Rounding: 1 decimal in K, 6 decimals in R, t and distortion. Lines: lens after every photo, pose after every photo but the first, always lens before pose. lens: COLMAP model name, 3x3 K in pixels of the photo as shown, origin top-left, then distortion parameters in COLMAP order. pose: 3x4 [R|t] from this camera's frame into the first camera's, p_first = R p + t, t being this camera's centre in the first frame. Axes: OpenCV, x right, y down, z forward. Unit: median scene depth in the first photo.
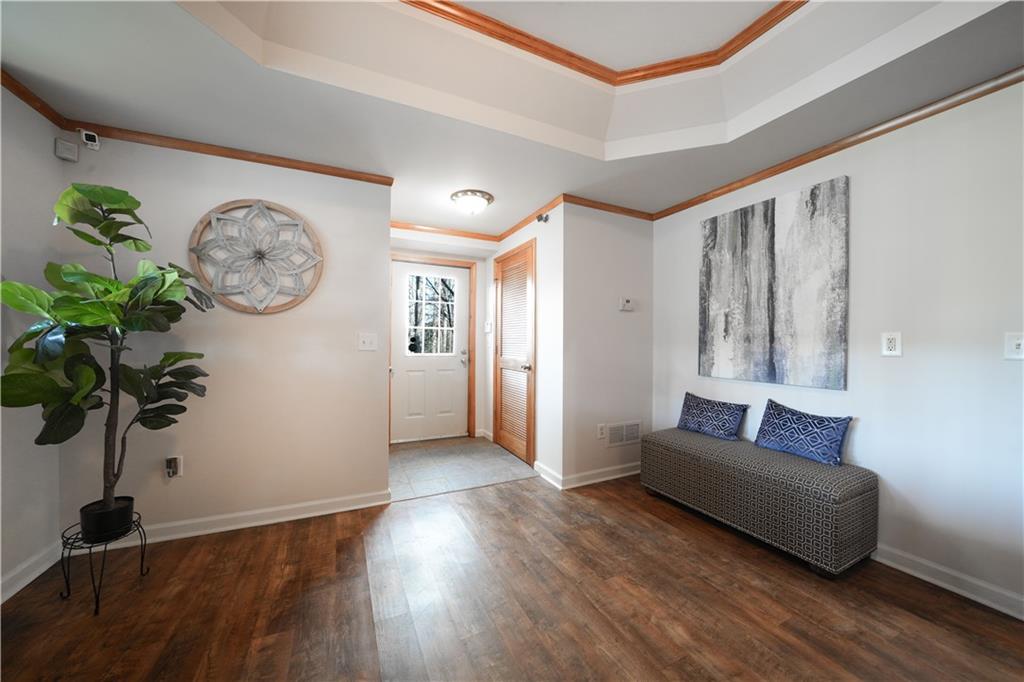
lens RADIAL K [[351.1, 0, 512.0], [0, 351.1, 341.0], [0, 0, 1]] dist [-0.000855, -0.000095]
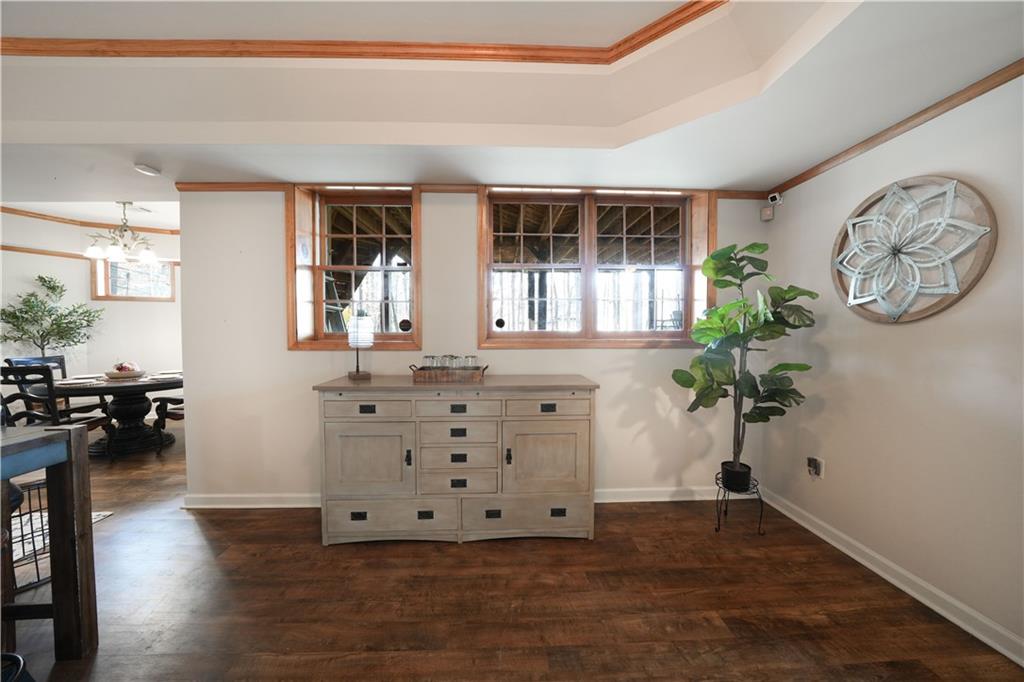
lens RADIAL K [[351.1, 0, 512.0], [0, 351.1, 341.0], [0, 0, 1]] dist [-0.000855, -0.000095]
pose [[-0.352864, 0.019771, -0.935466, 0.445458], [0.000205, 0.999778, 0.021053, -0.067142], [0.935675, 0.007237, -0.352790, 0.568783]]
